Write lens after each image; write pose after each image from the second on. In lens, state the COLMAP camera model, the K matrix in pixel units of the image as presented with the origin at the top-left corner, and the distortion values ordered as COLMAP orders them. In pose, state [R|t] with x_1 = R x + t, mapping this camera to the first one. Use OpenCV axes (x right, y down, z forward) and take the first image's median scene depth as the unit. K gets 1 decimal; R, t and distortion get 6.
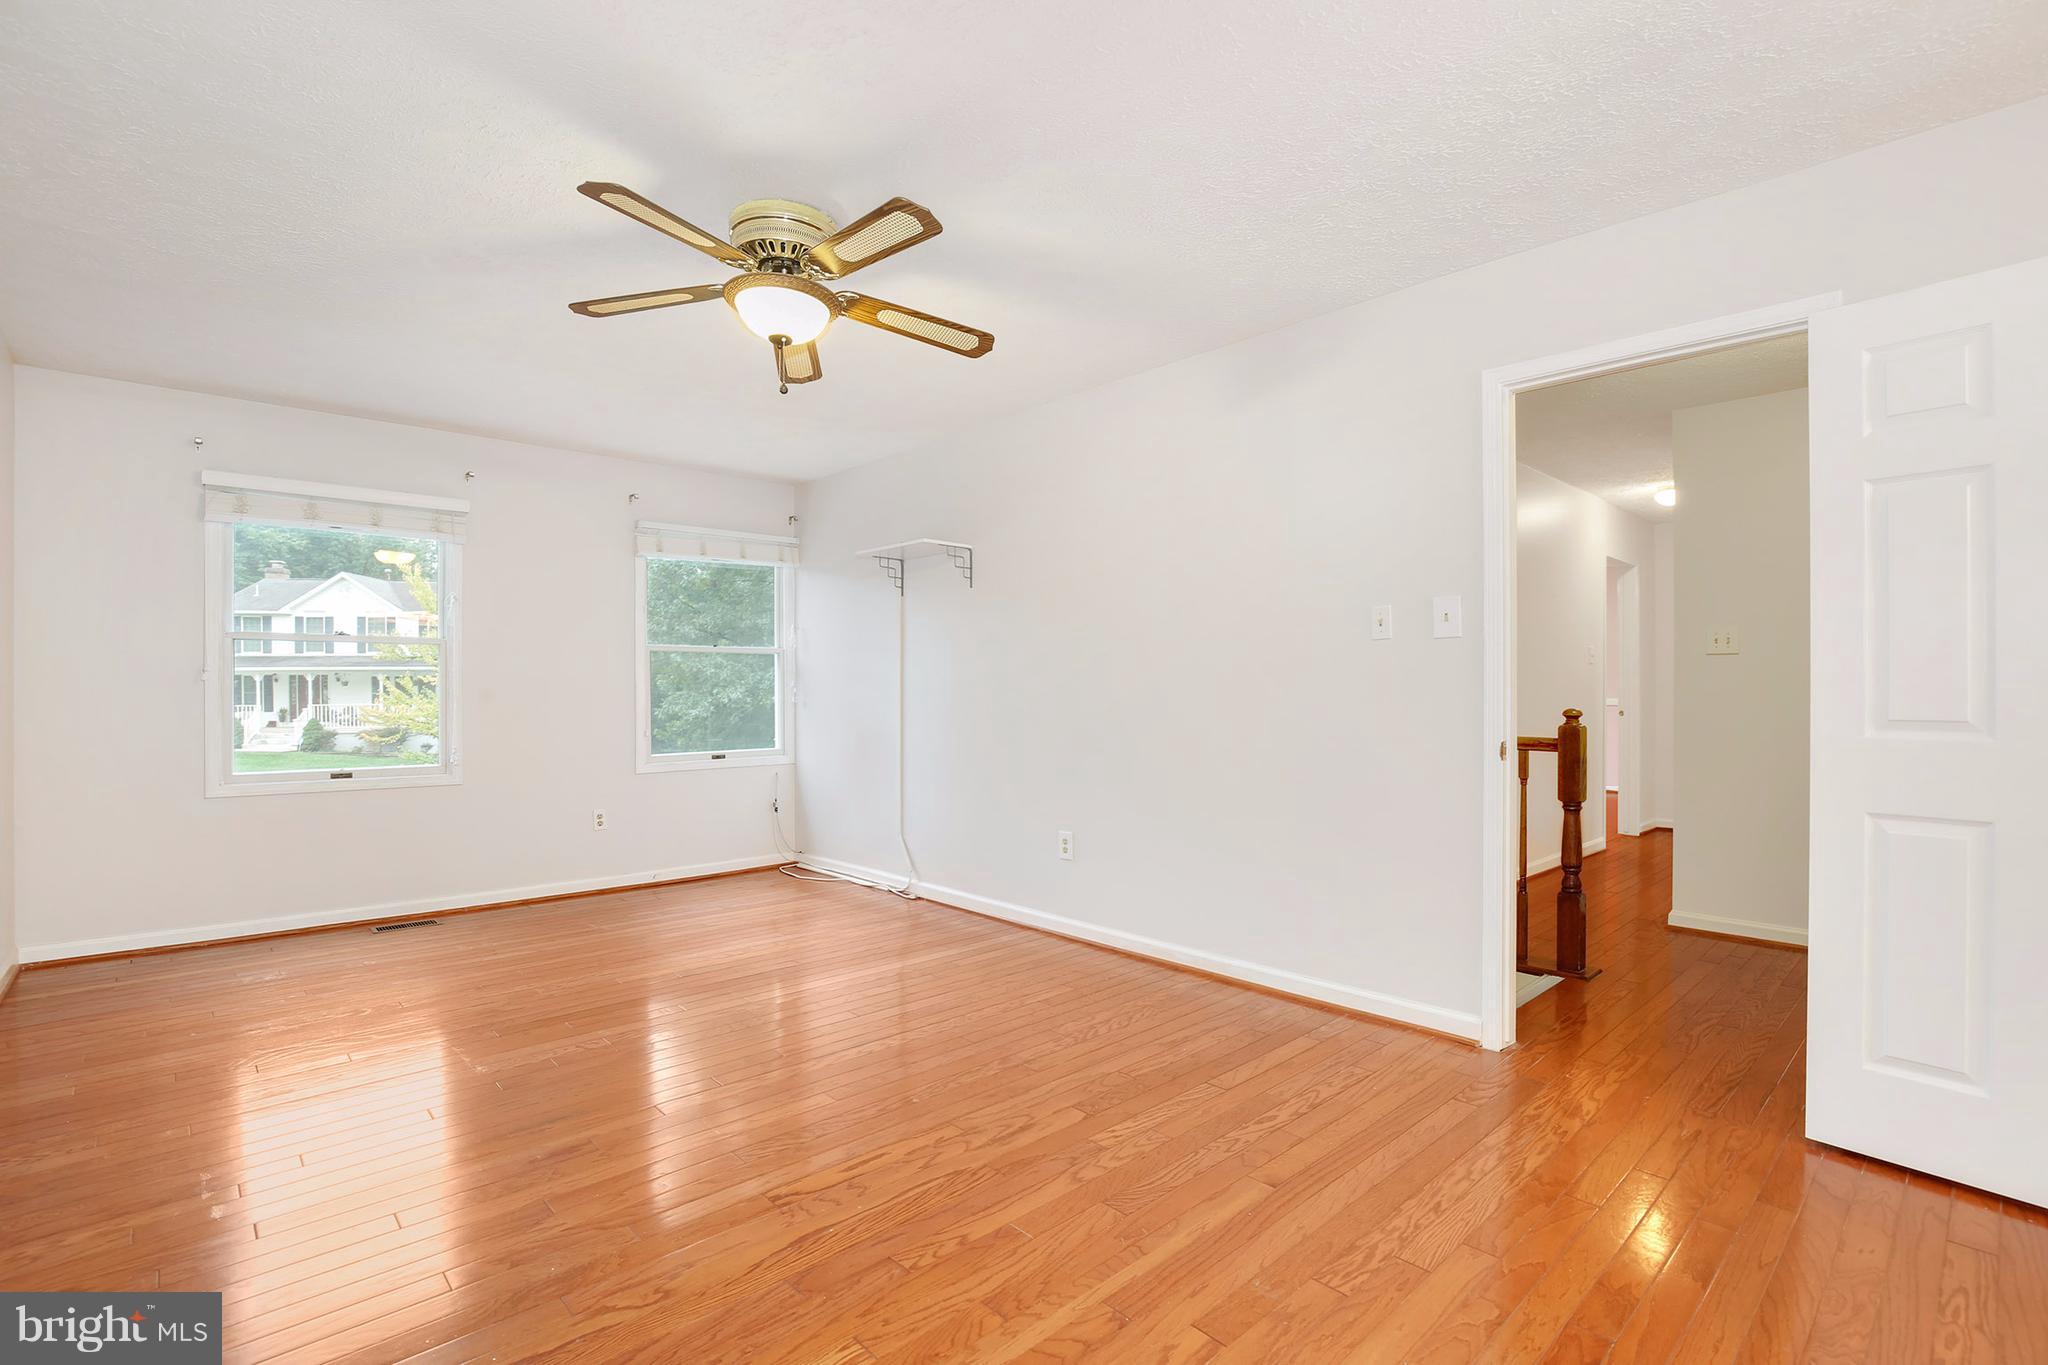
lens RADIAL K [[959.0, 0, 1018.6], [0, 959.0, 680.4], [0, 0, 1]] dist [-0.027337, 0.000857]
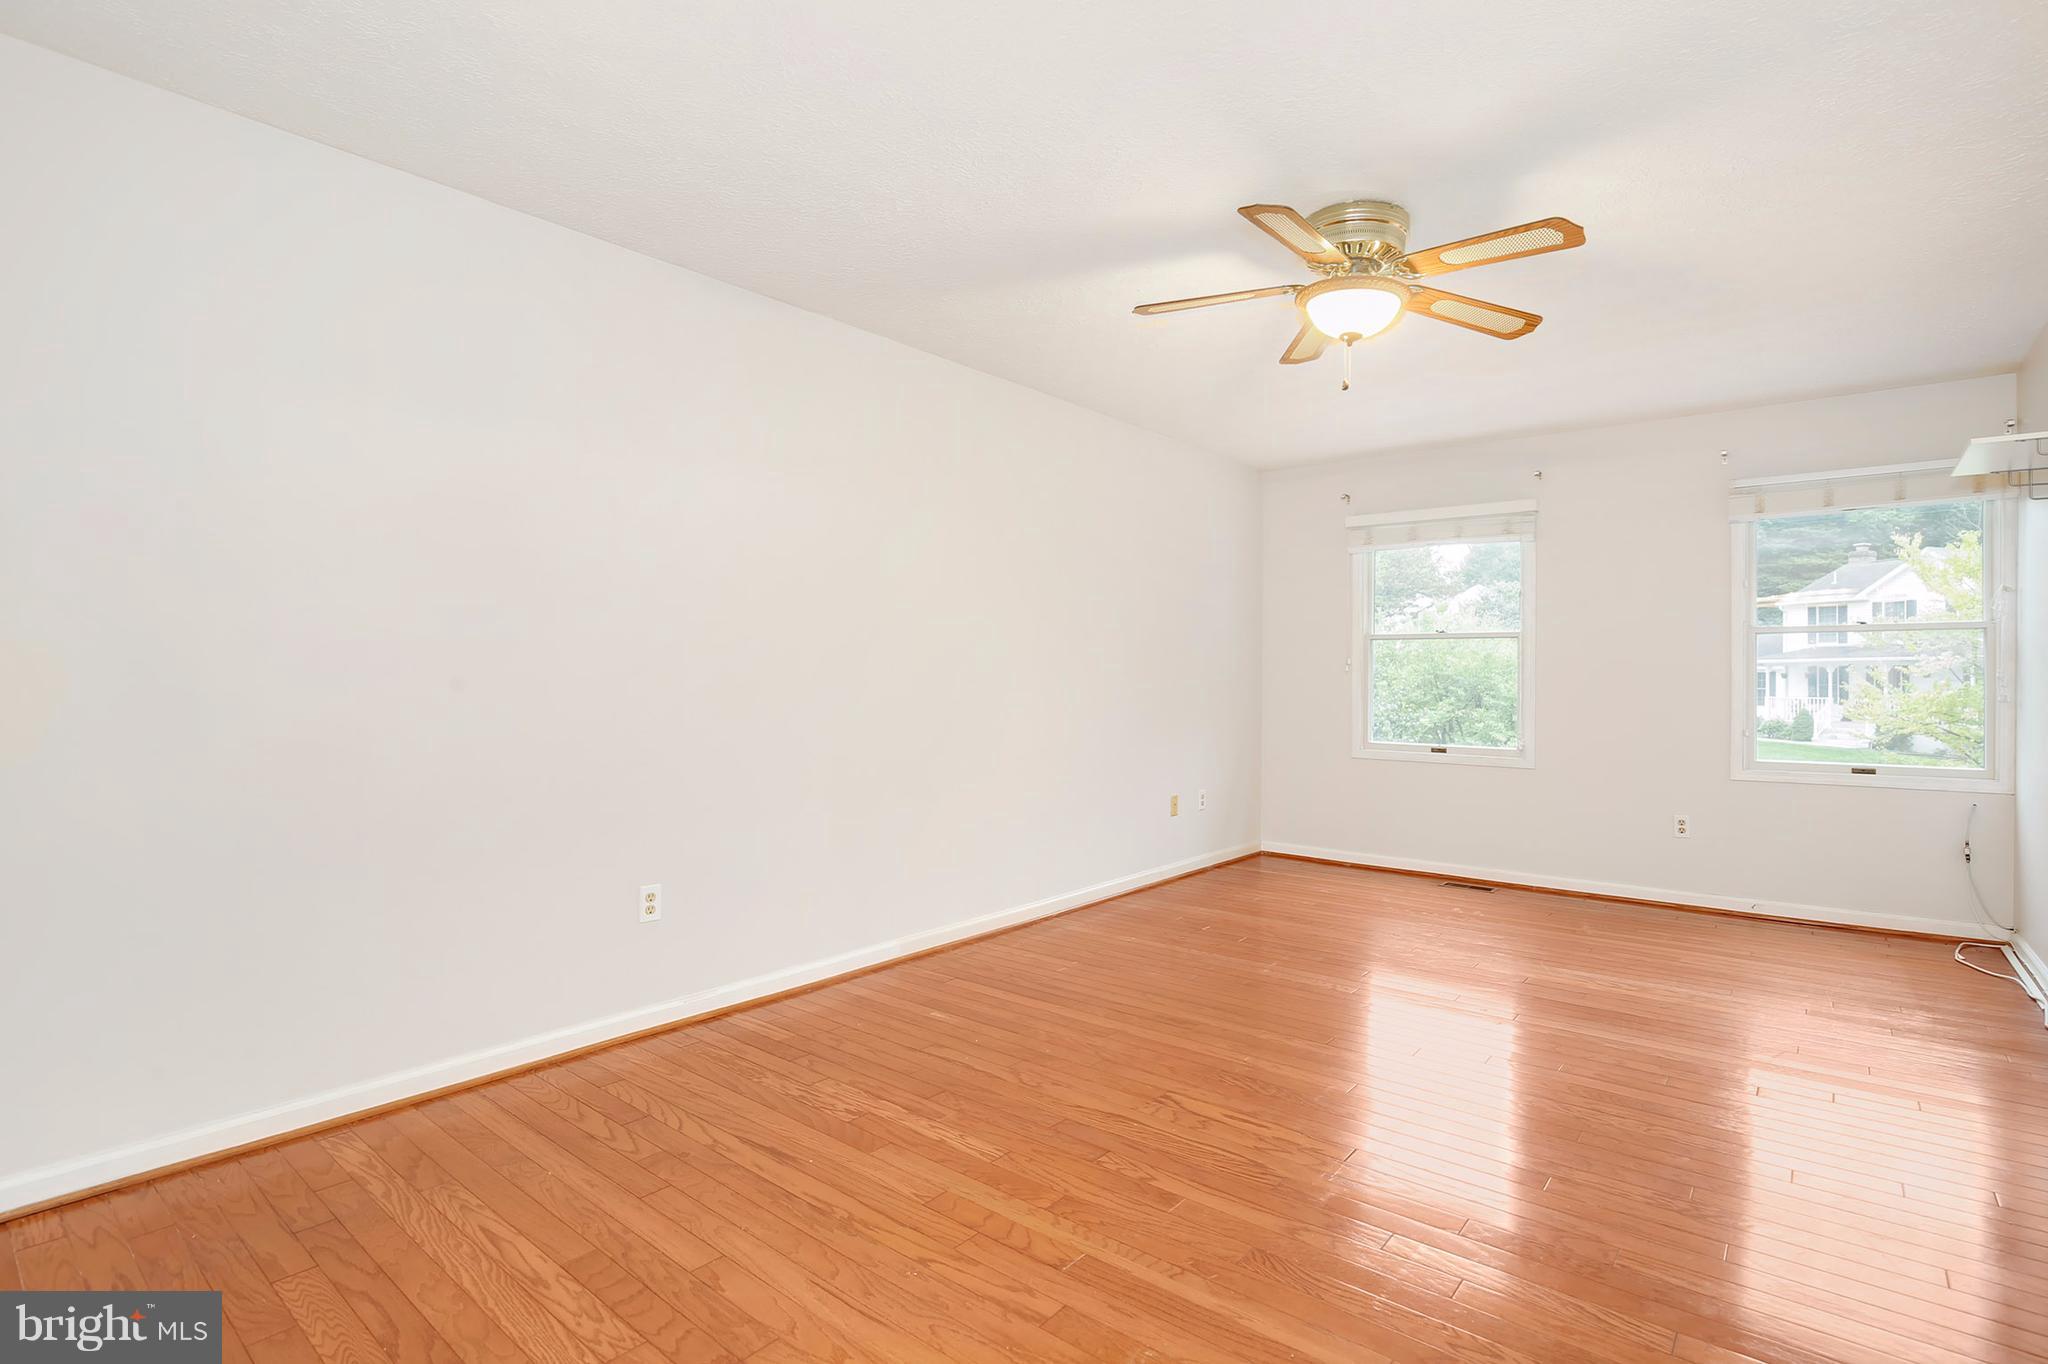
lens RADIAL K [[1003.5, 0, 1020.0], [0, 1003.5, 682.4], [0, 0, 1]] dist [-0.021646, 0.001928]
pose [[0.122865, 0.008932, -0.992383, 0.405608], [0.001062, 0.999958, 0.009132, 0.002027], [0.992423, -0.002176, 0.122850, 0.272305]]
